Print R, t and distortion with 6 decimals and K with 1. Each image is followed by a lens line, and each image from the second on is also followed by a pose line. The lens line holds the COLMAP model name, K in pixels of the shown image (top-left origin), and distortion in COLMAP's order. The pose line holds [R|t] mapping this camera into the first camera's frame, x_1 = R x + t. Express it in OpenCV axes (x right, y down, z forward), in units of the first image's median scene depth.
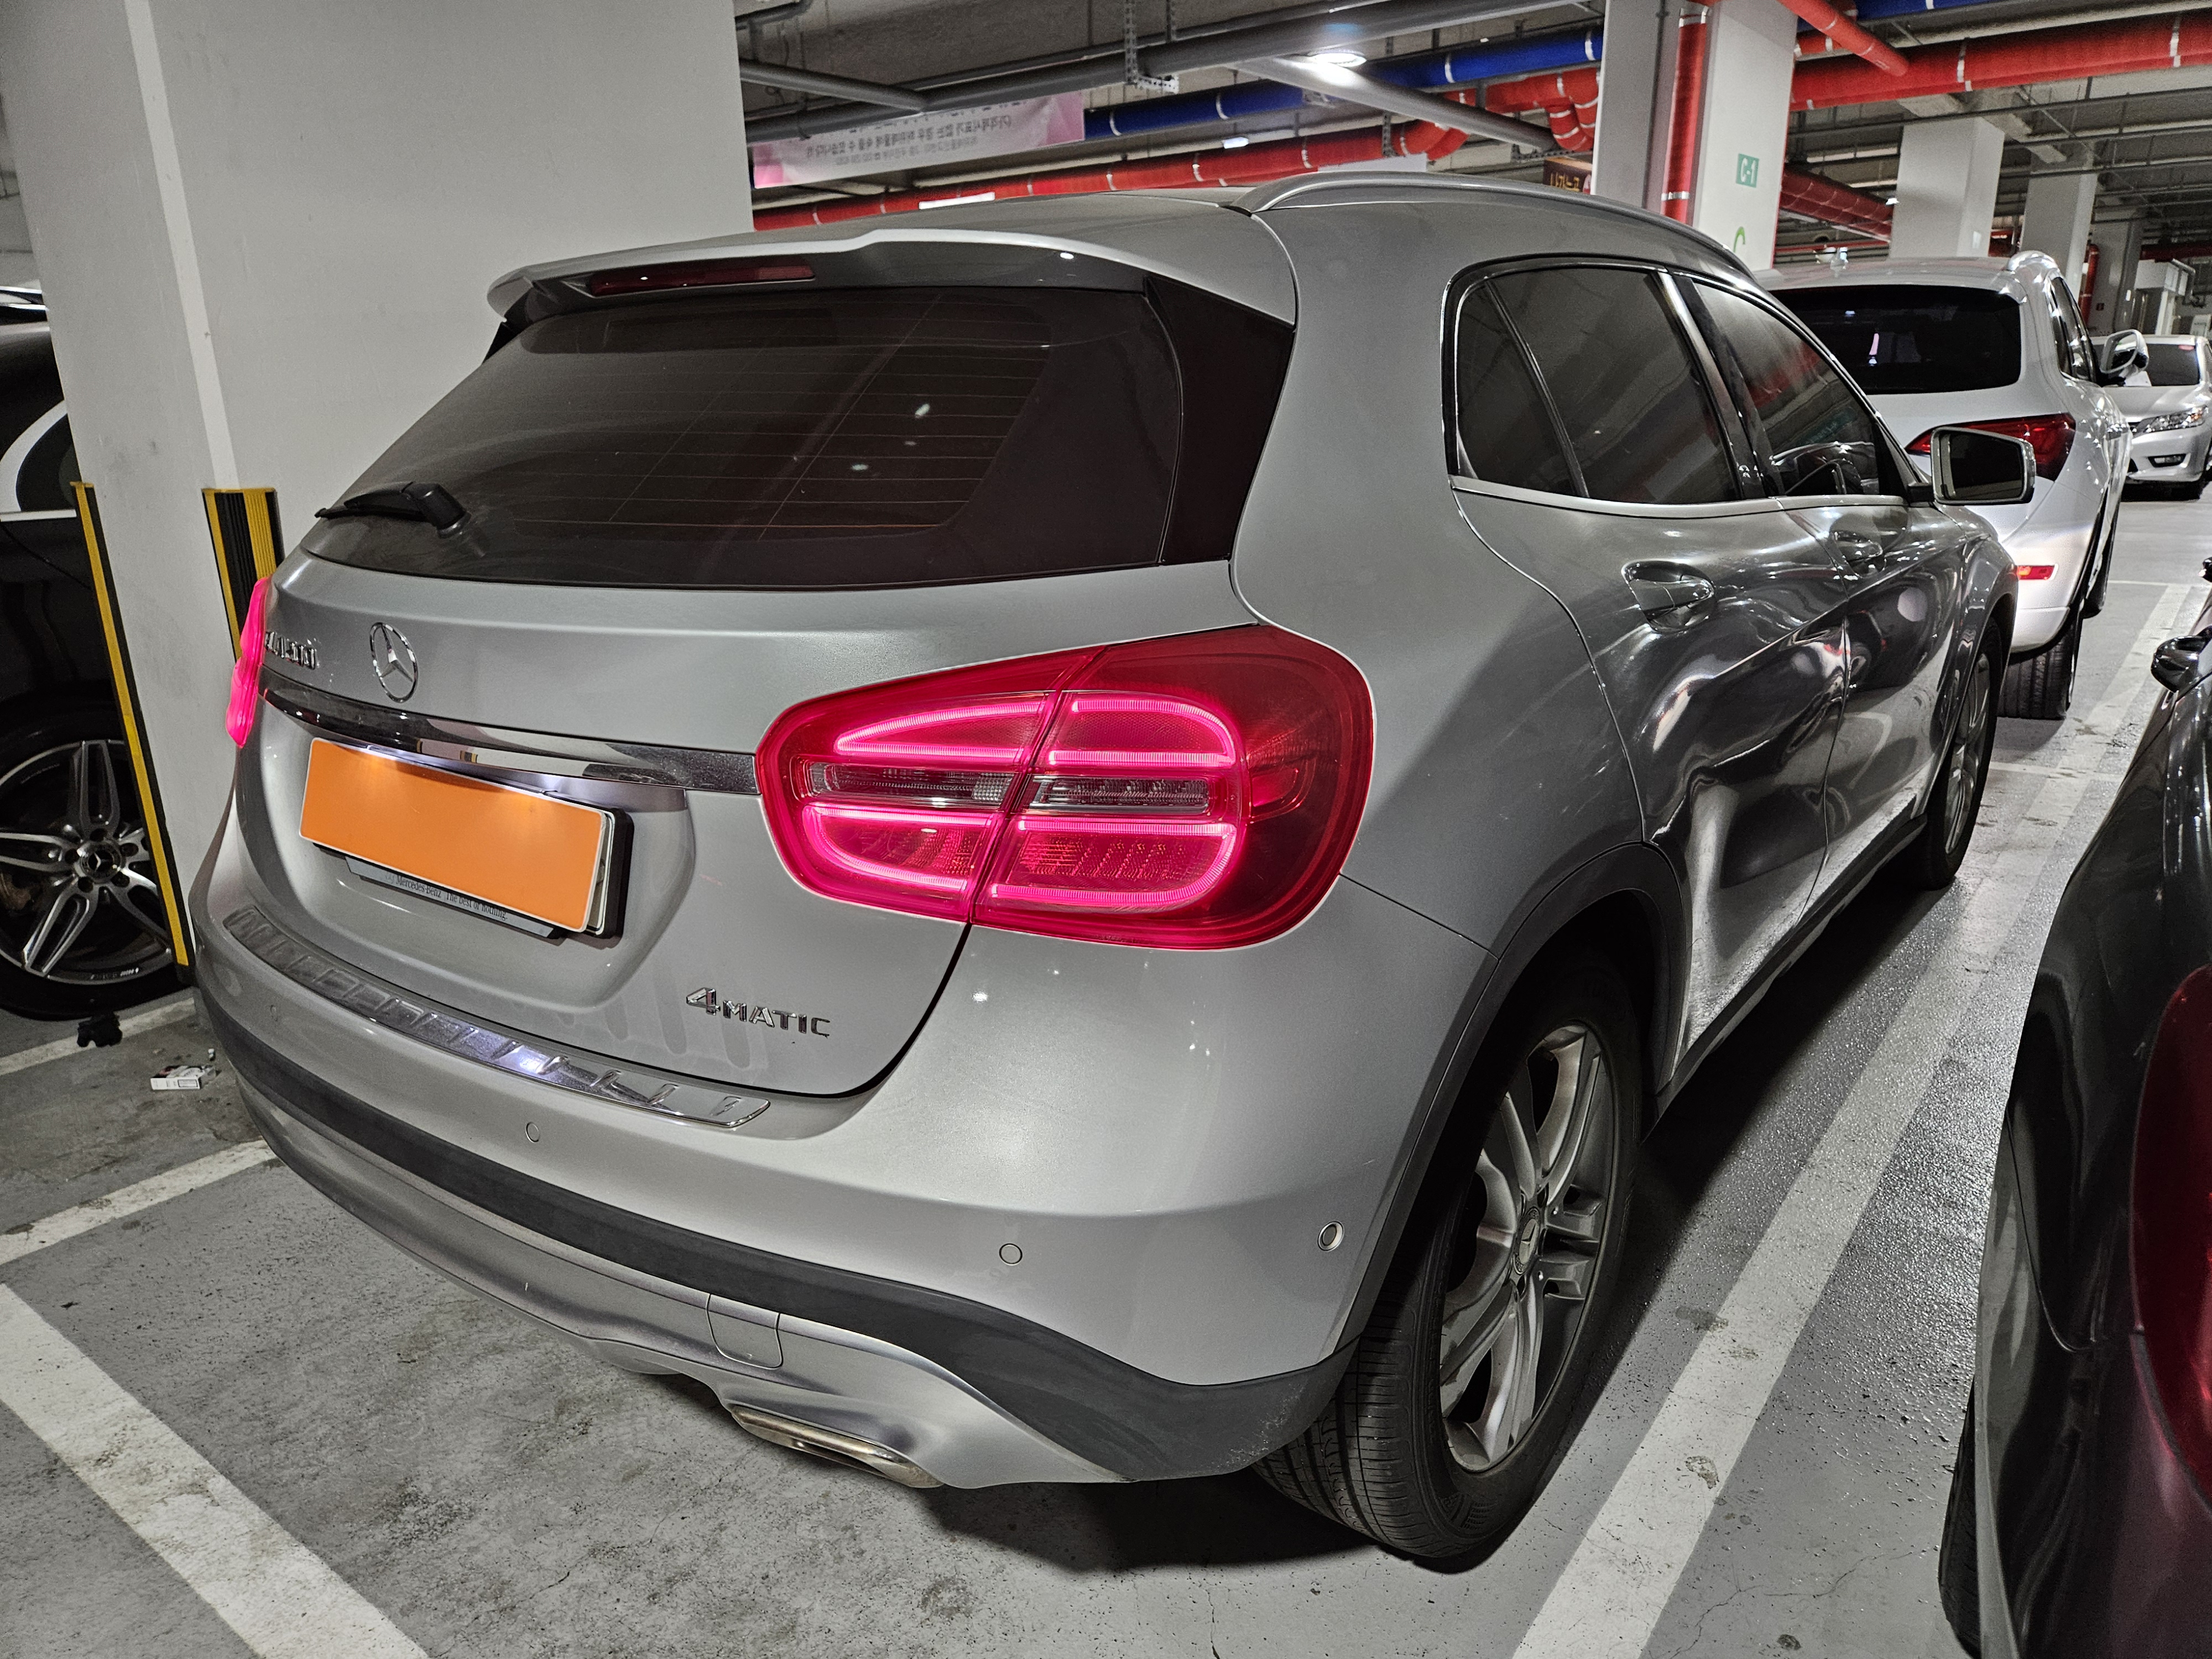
lens RADIAL K [[1462.8, 0, 1106.0], [0, 1462.8, 829.5], [0, 0, 1]] dist [0.071523, -0.062962]
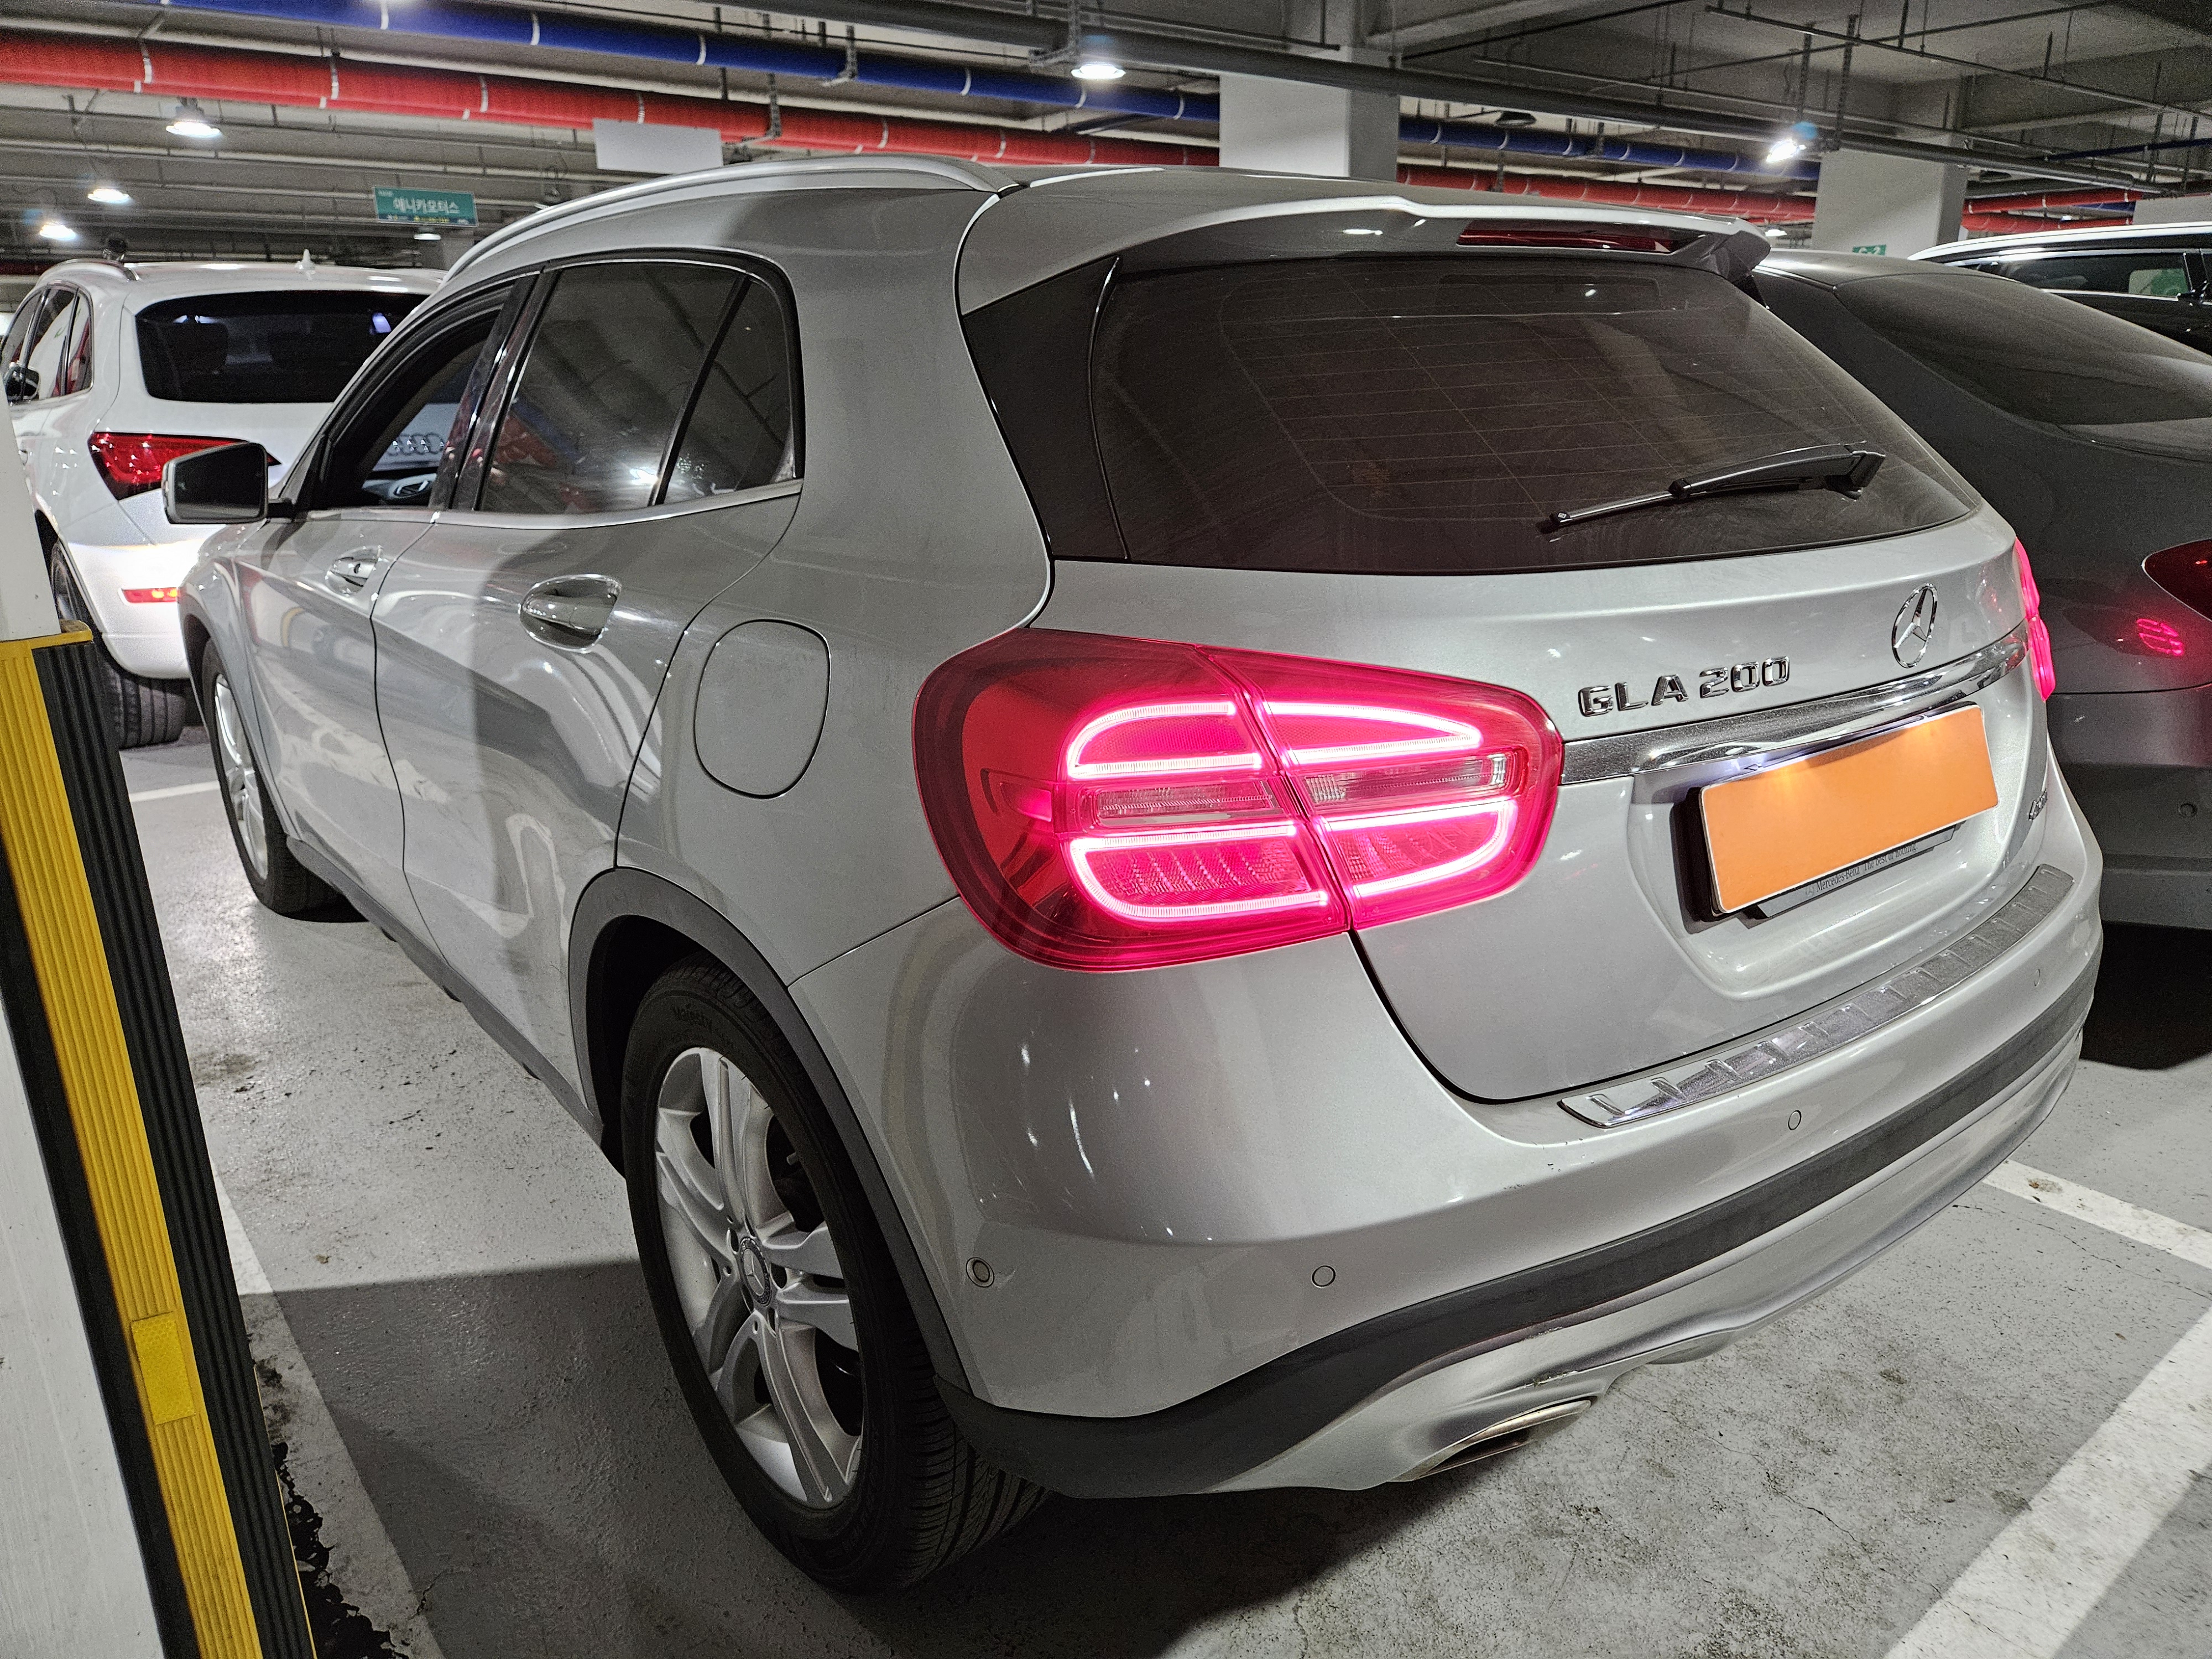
lens RADIAL K [[1462.8, 0, 1106.0], [0, 1462.8, 829.5], [0, 0, 1]] dist [0.071523, -0.062962]
pose [[0.262318, -0.270883, 0.926181, -1.495498], [0.284693, 0.938796, 0.193940, -0.313992], [-0.922030, 0.212803, 0.323382, 1.158644]]
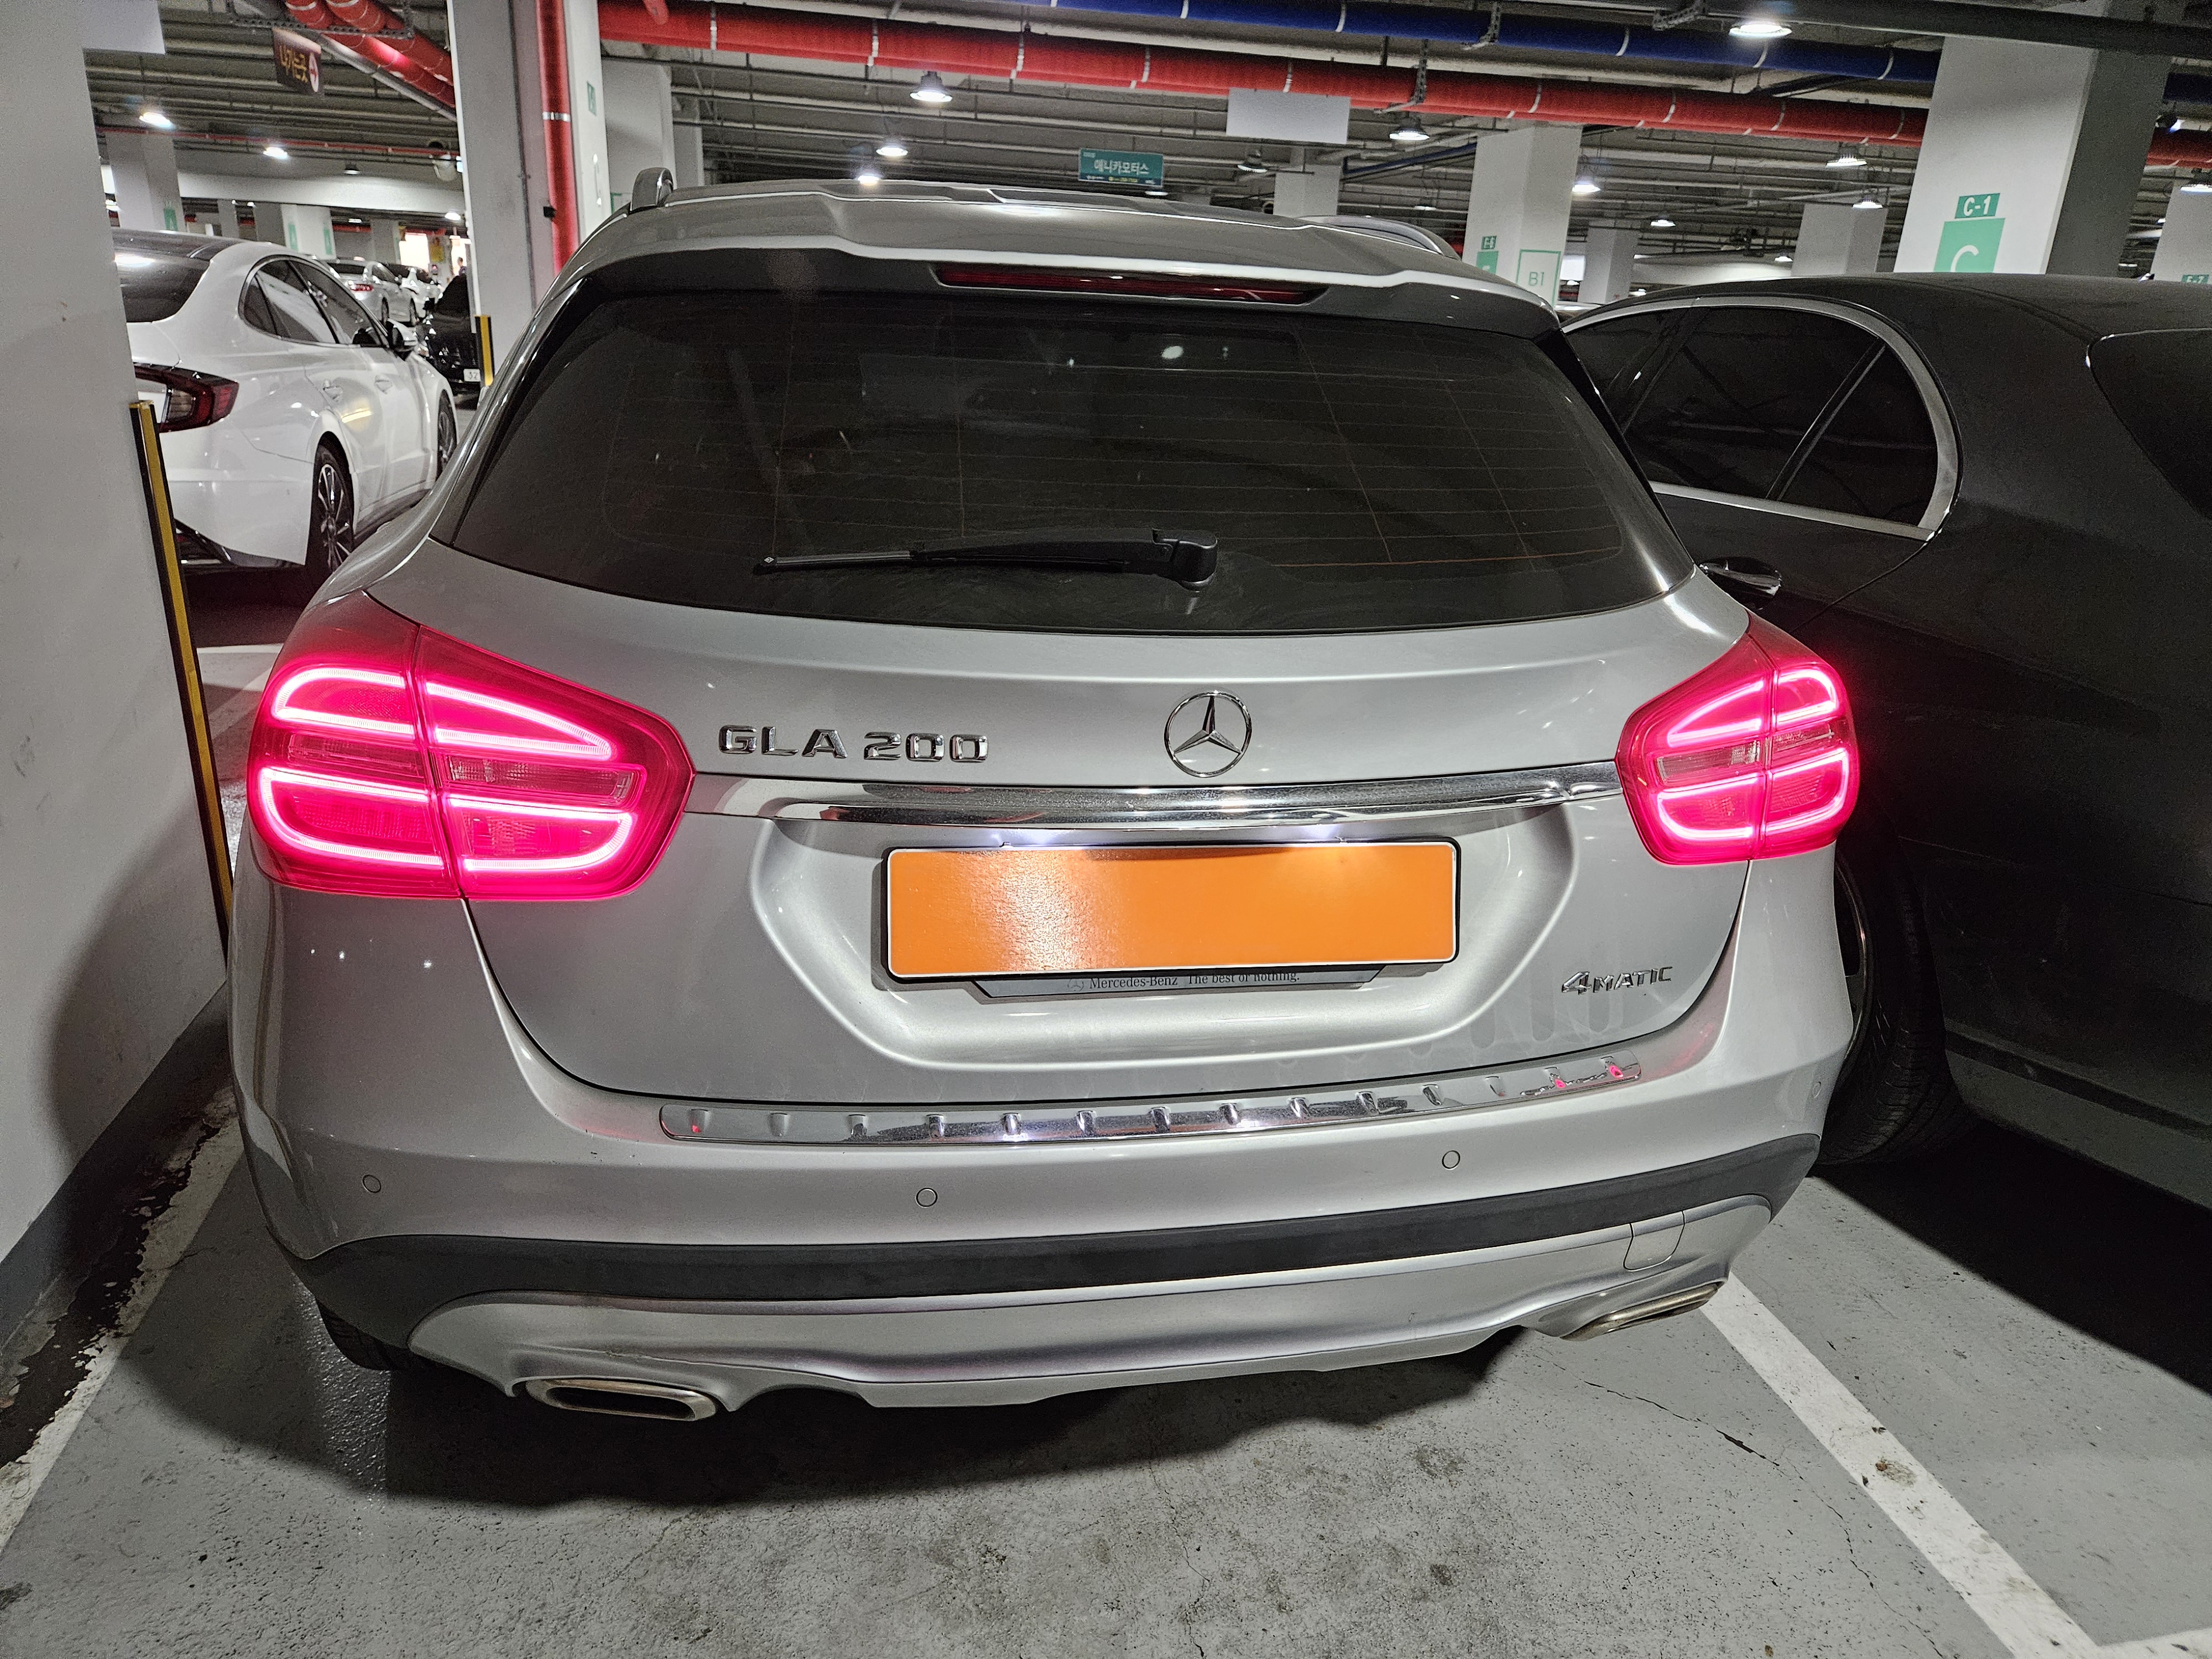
lens RADIAL K [[1462.8, 0, 1106.0], [0, 1462.8, 829.5], [0, 0, 1]] dist [0.071523, -0.062962]
pose [[0.662987, -0.192940, 0.723341, -1.134401], [0.150447, 0.980845, 0.123731, -0.168180], [-0.733358, 0.026792, 0.679315, 0.428115]]
